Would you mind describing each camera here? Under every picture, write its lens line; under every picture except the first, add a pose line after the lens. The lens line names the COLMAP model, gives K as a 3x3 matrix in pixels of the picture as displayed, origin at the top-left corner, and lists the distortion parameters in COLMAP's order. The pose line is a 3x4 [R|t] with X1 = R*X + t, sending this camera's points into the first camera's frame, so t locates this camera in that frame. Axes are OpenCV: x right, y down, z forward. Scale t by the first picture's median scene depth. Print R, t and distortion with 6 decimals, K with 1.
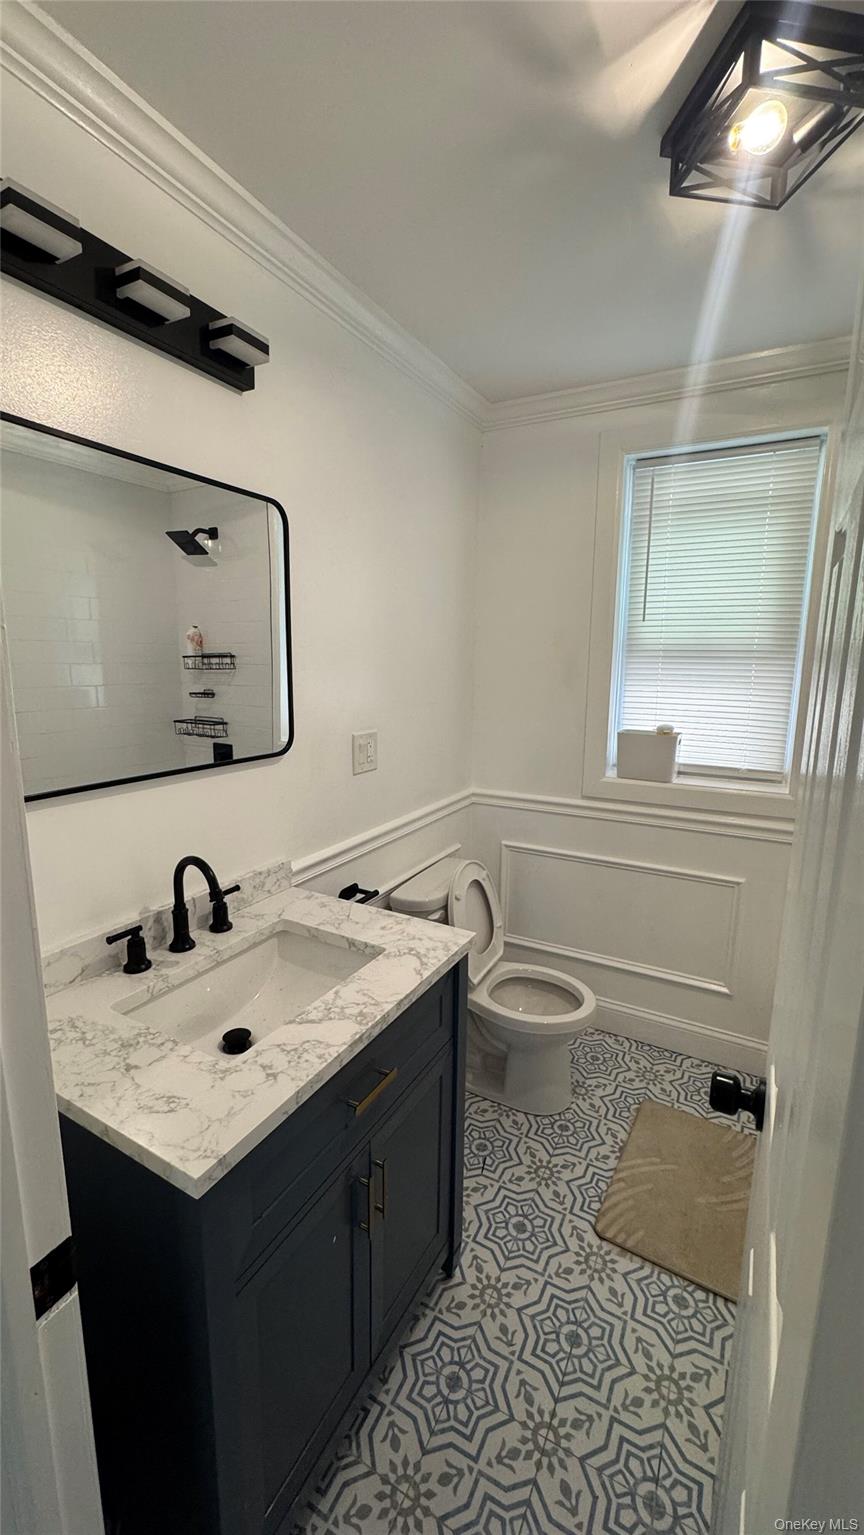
lens RADIAL K [[614.6, 0, 432.0], [0, 614.6, 767.5], [0, 0, 1]] dist [-0.001387, 0.000228]
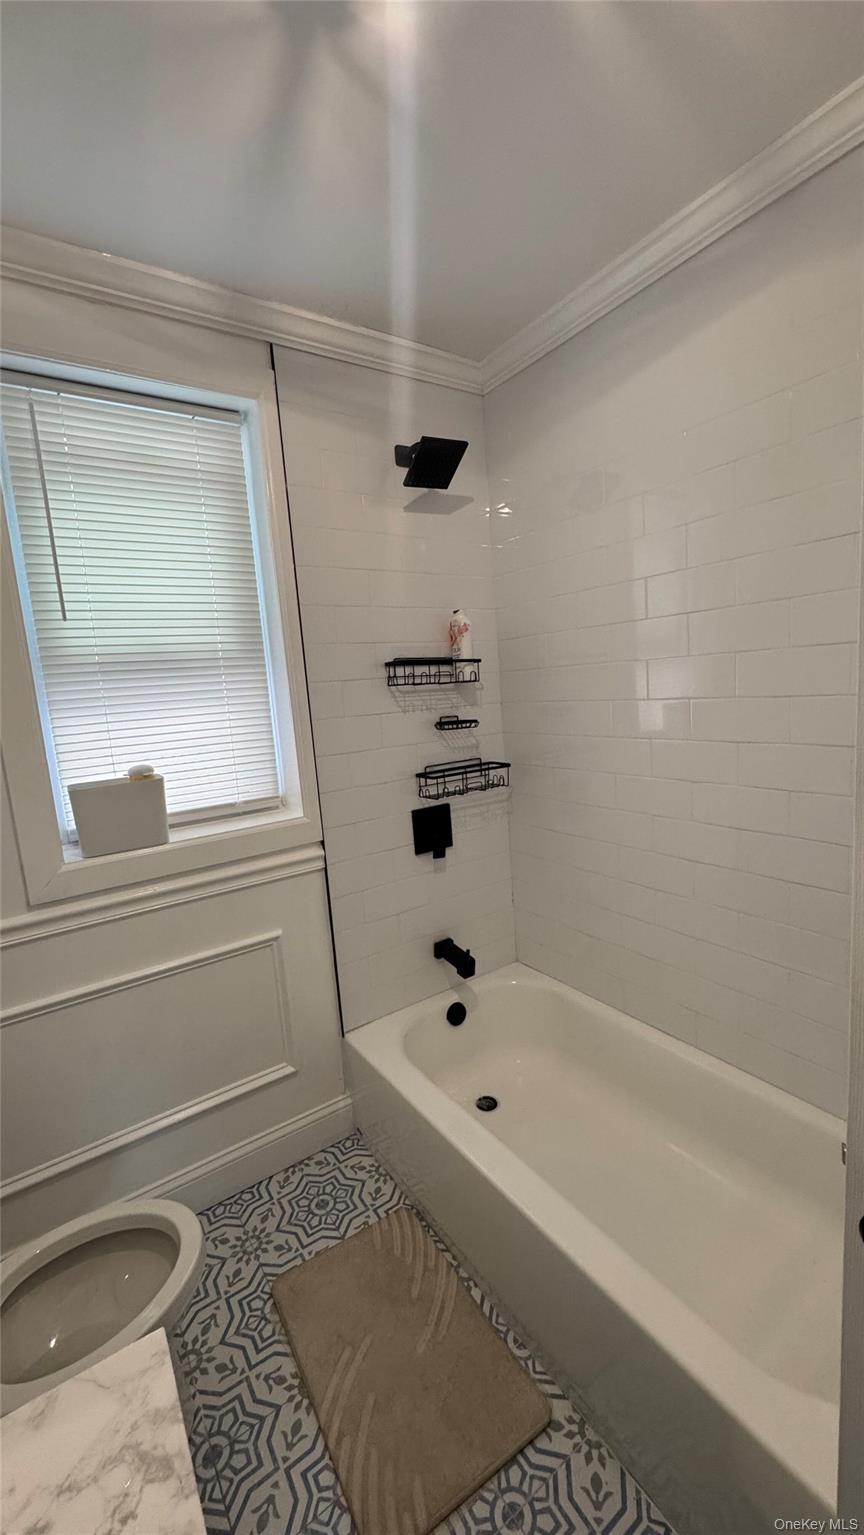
lens RADIAL K [[614.6, 0, 432.0], [0, 614.6, 767.5], [0, 0, 1]] dist [-0.001387, 0.000228]
pose [[0.465349, -0.167512, 0.869132, -0.076999], [0.232345, 0.970612, 0.062669, -0.034289], [-0.854088, 0.172776, 0.490594, 0.372590]]
